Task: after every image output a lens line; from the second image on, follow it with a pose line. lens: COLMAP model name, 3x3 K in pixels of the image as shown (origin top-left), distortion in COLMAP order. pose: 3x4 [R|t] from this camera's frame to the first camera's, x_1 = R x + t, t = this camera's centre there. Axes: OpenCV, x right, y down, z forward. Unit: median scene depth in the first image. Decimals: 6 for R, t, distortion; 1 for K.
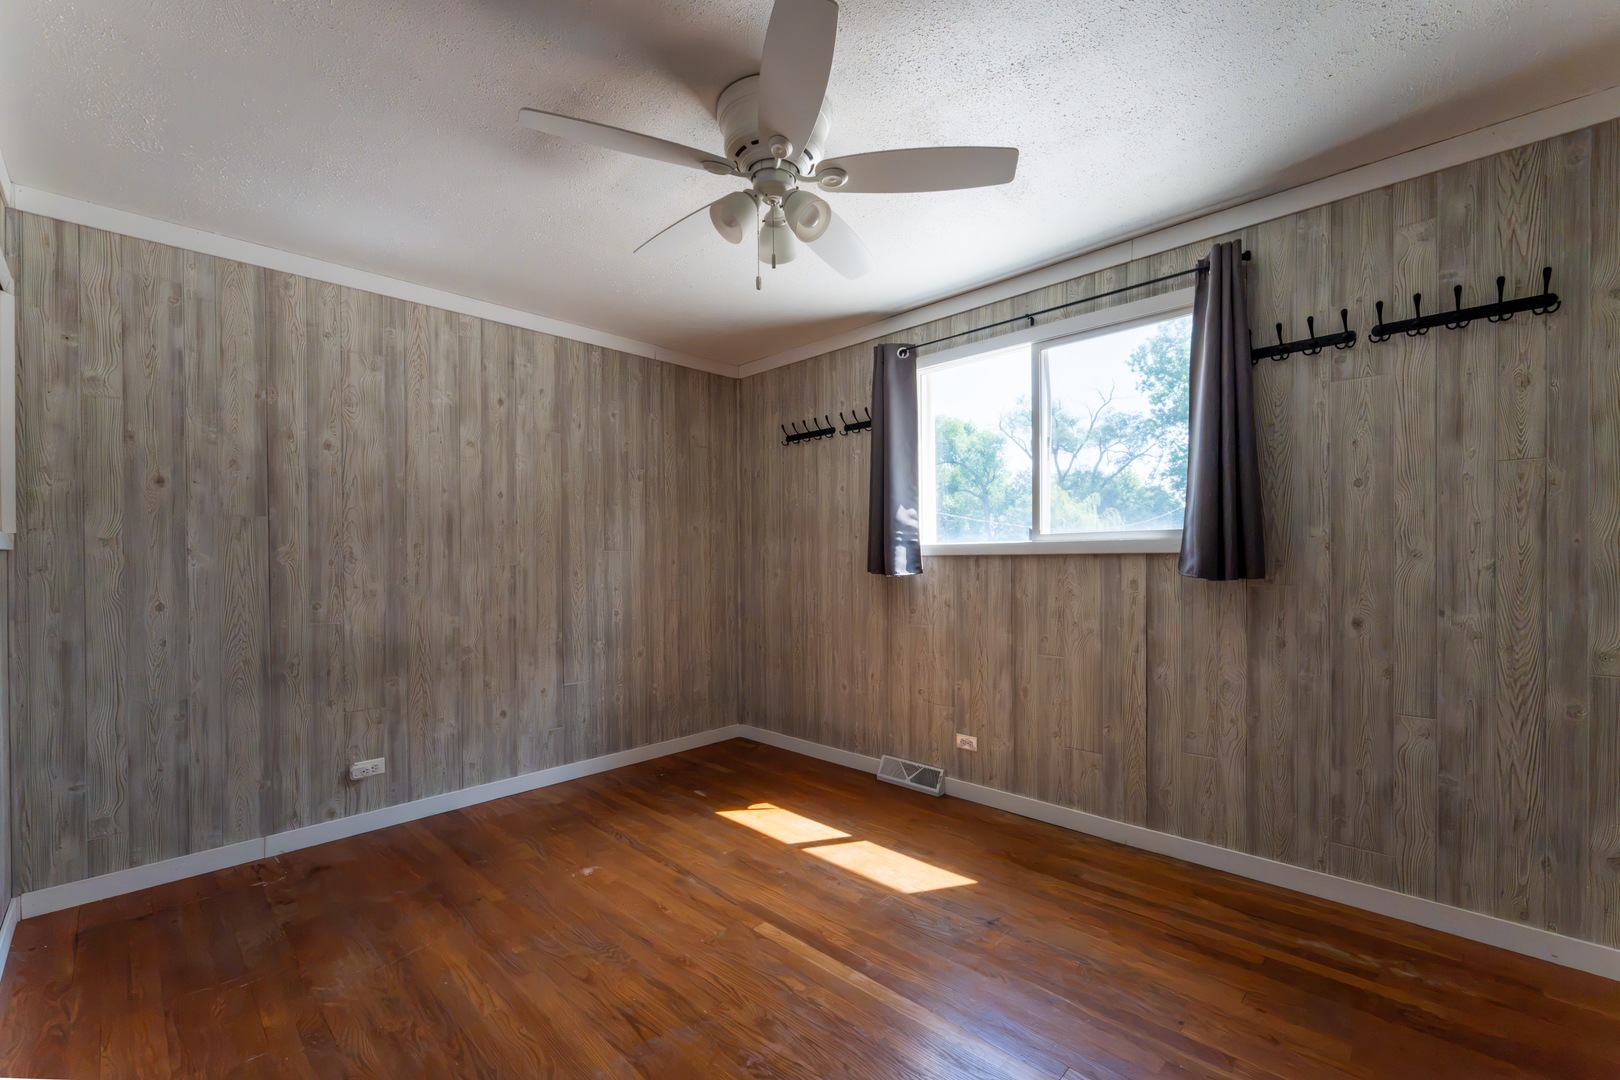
lens RADIAL K [[710.7, 0, 810.0], [0, 710.7, 540.0], [0, 0, 1]] dist [-0.000085, -0.000138]
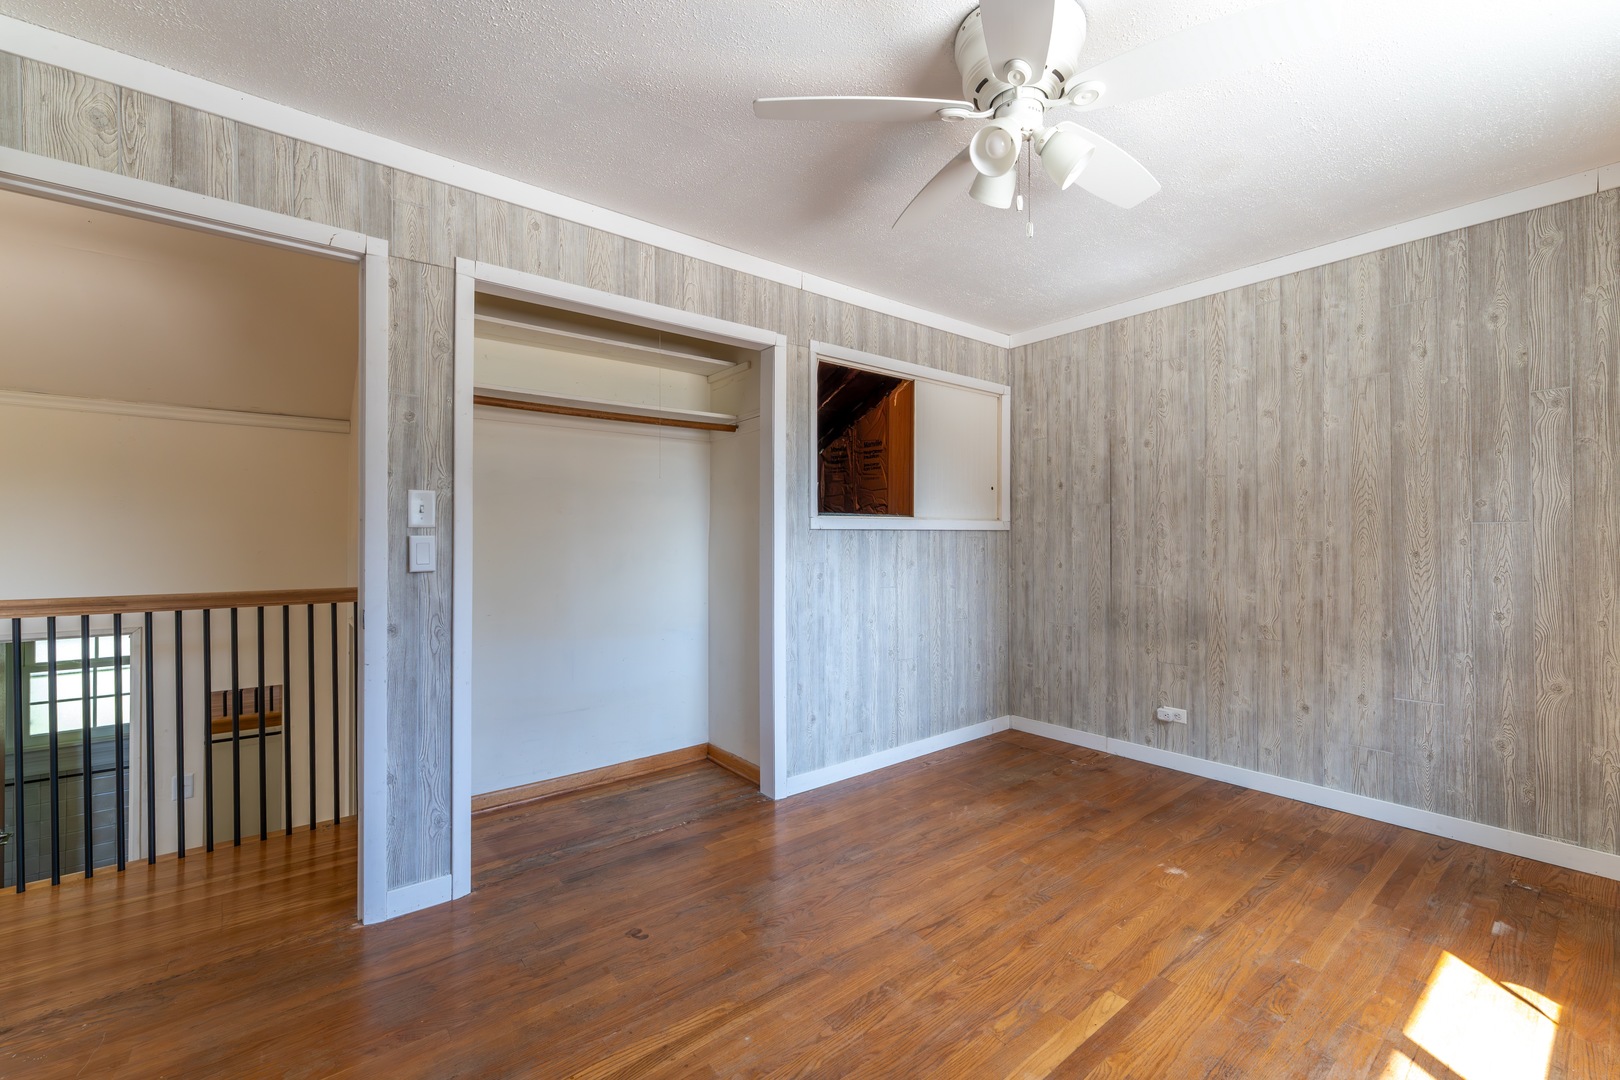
lens RADIAL K [[662.7, 0, 813.9], [0, 662.7, 506.4], [0, 0, 1]] dist [-0.000836, -0.000172]
pose [[-0.143641, -0.039201, -0.988853, 0.527803], [0.032407, 0.998493, -0.044291, 0.009441], [0.989099, -0.038407, -0.142154, 0.563159]]
